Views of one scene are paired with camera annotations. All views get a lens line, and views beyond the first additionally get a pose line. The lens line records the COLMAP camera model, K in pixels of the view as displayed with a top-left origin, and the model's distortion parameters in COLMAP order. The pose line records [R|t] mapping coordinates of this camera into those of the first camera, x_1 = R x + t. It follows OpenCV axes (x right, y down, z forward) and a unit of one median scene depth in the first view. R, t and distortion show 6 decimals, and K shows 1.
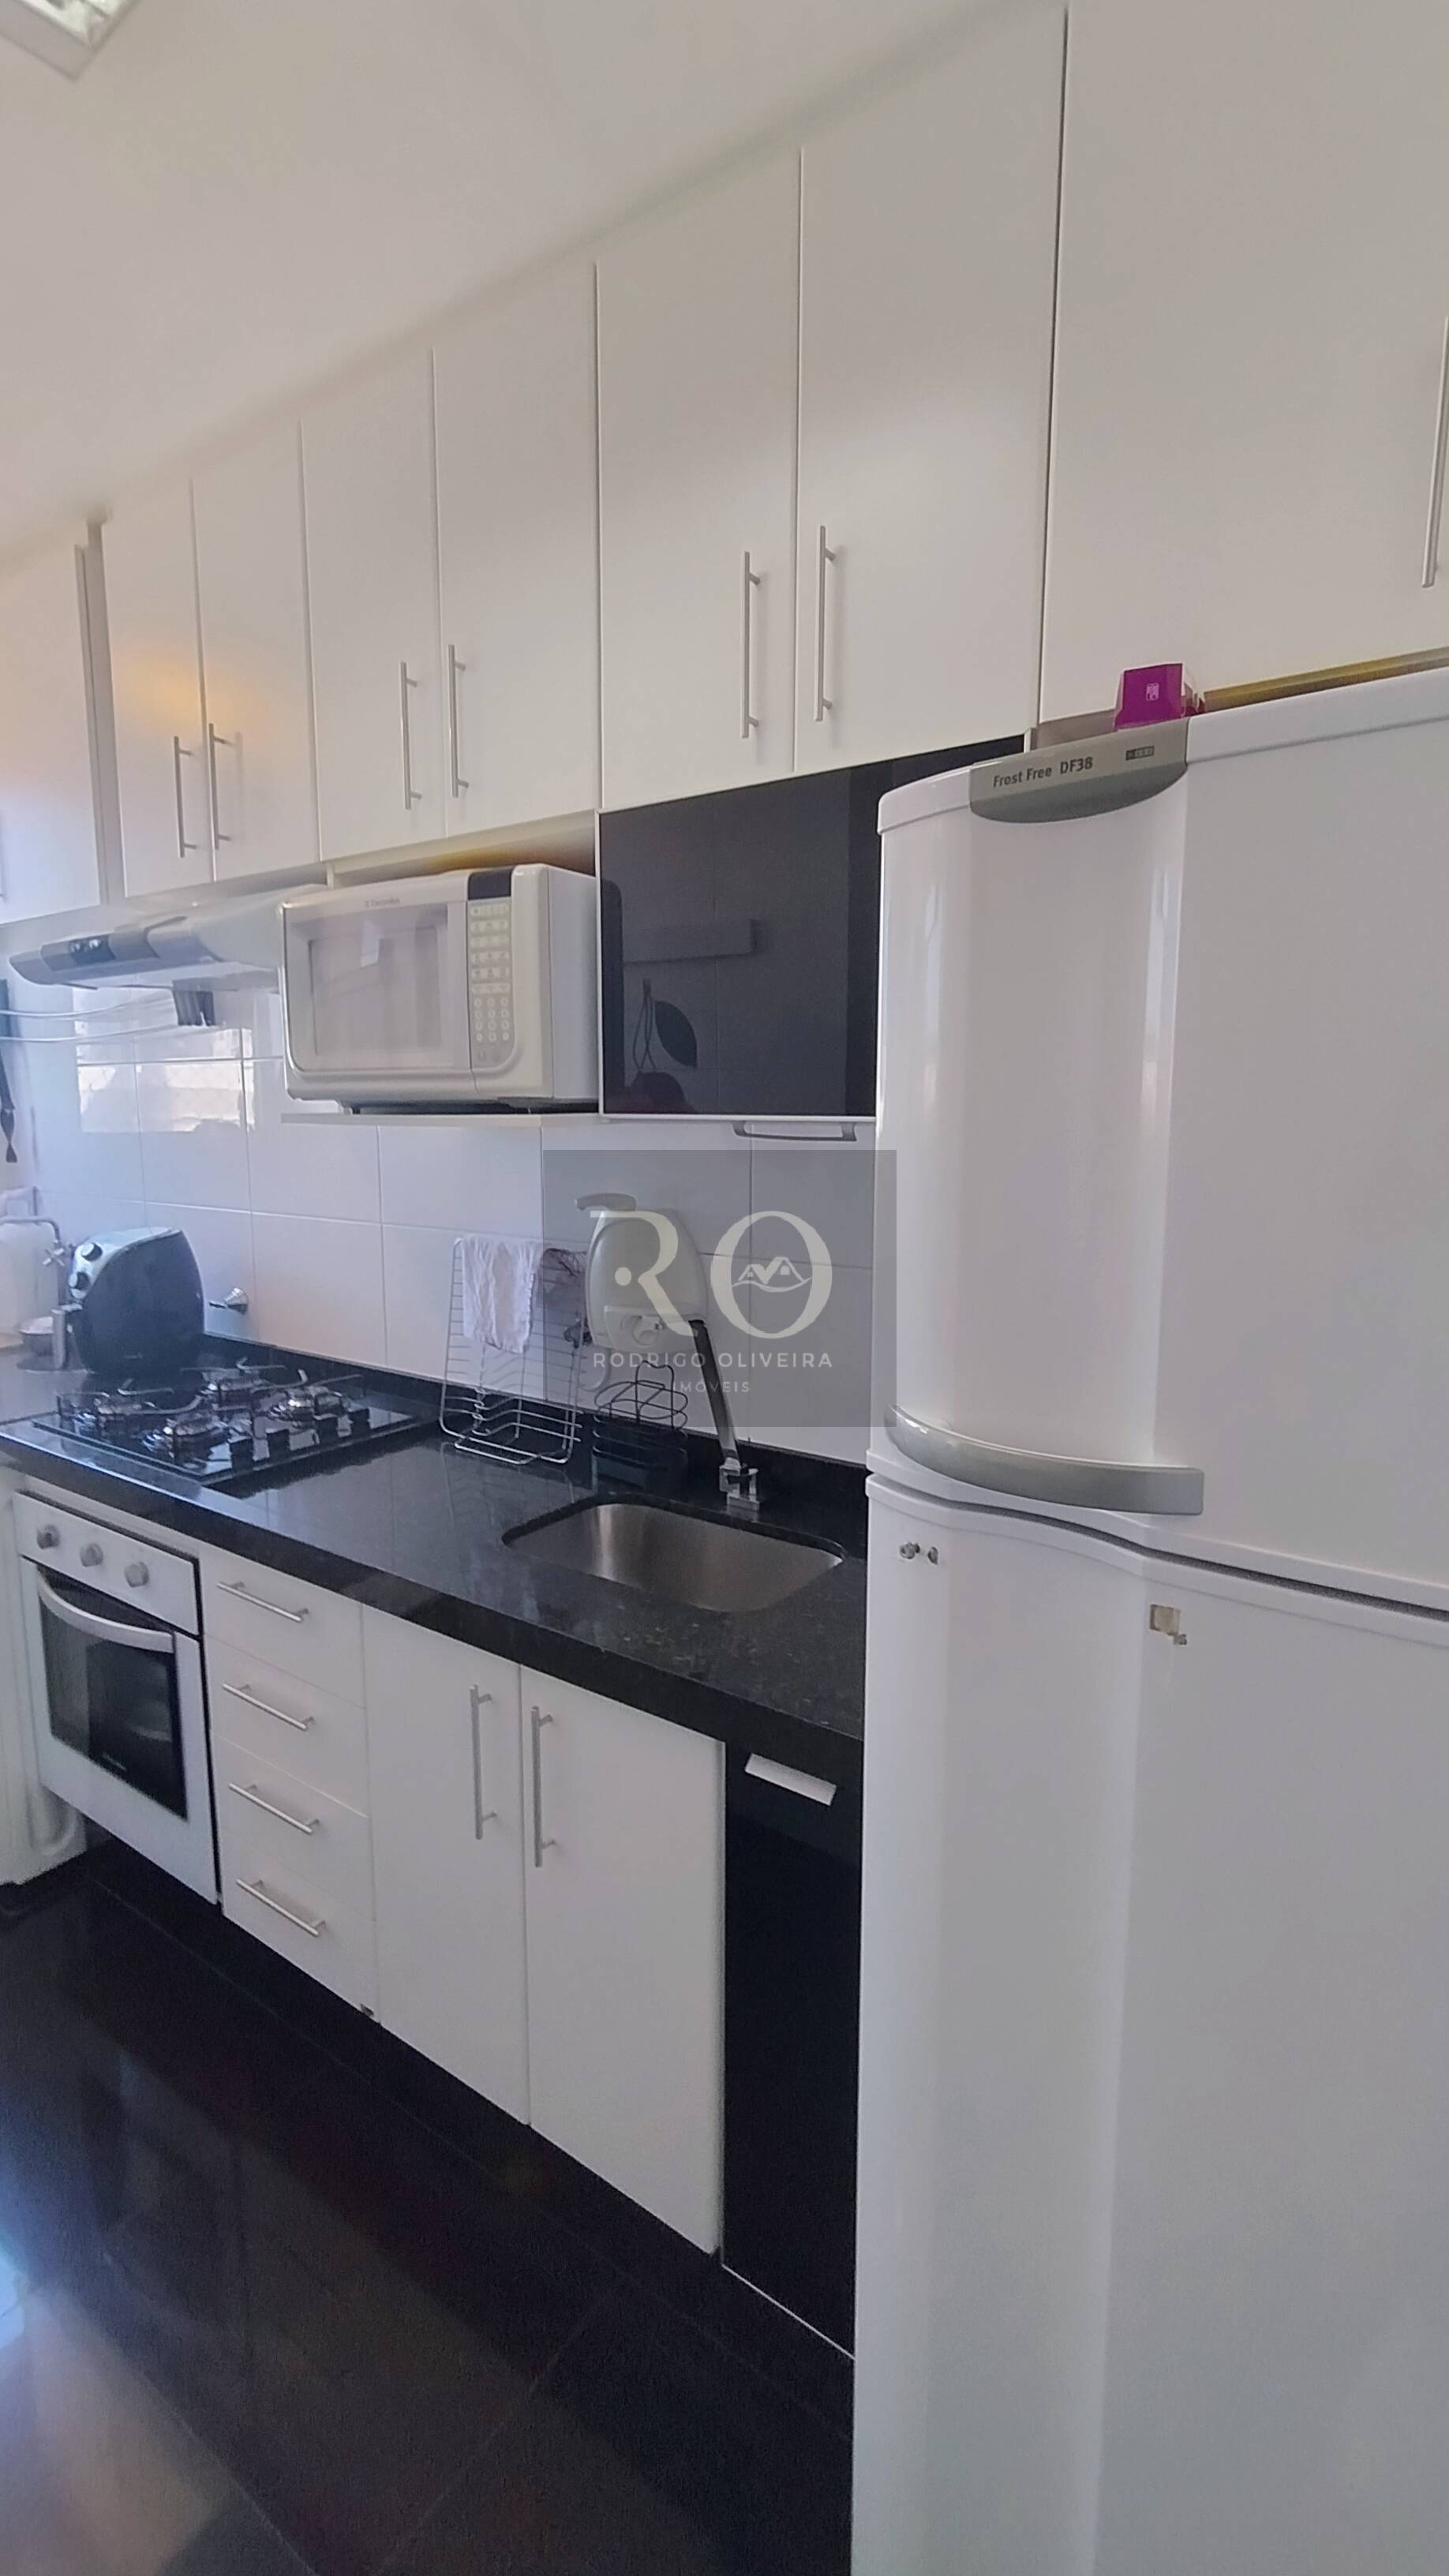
lens RADIAL K [[1158.2, 0, 724.5], [0, 1158.2, 1288.0], [0, 0, 1]] dist [-0.006220, -0.000261]
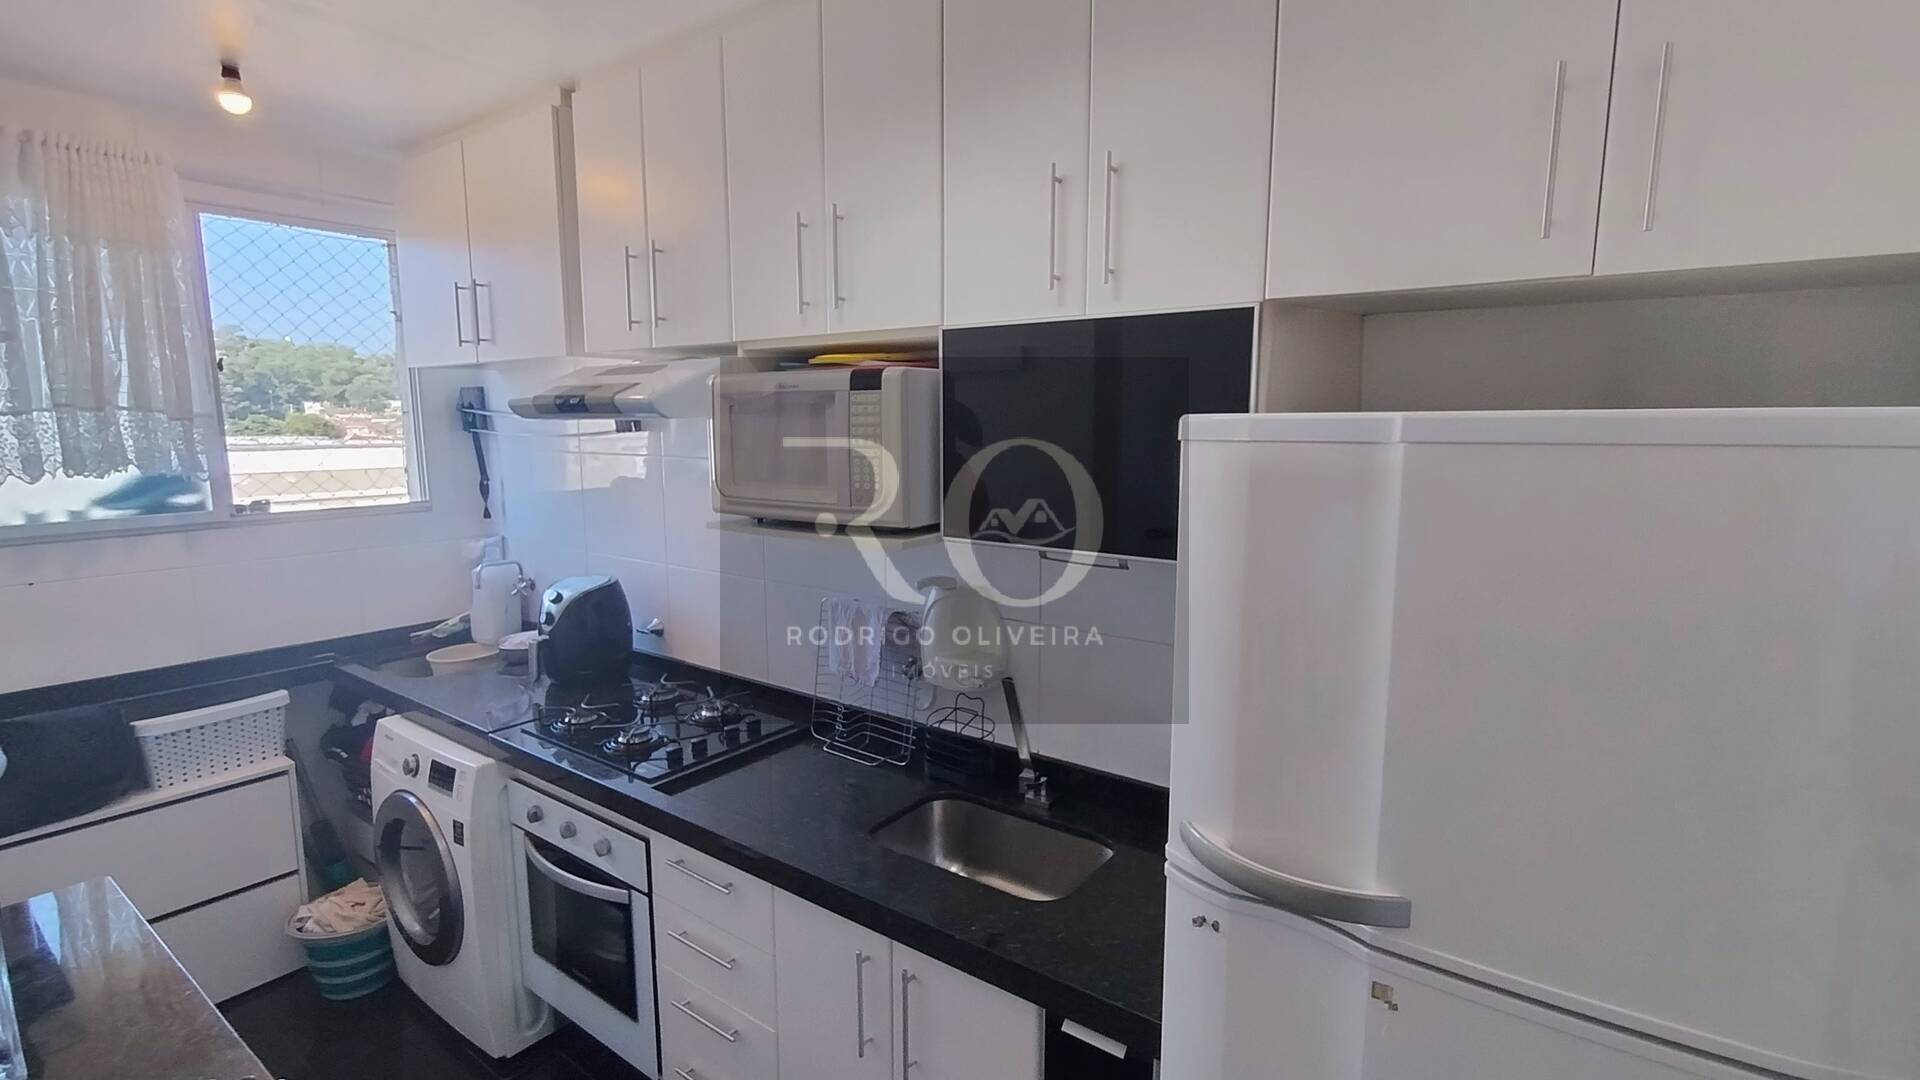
lens RADIAL K [[868.3, 0, 958.4], [0, 868.3, 540.7], [0, 0, 1]] dist [-0.007043, 0.003848]
pose [[0.999935, -0.000710, -0.011393, -0.062869], [0.000651, 0.999986, -0.005174, -0.119221], [0.011396, 0.005166, 0.999922, -0.051970]]
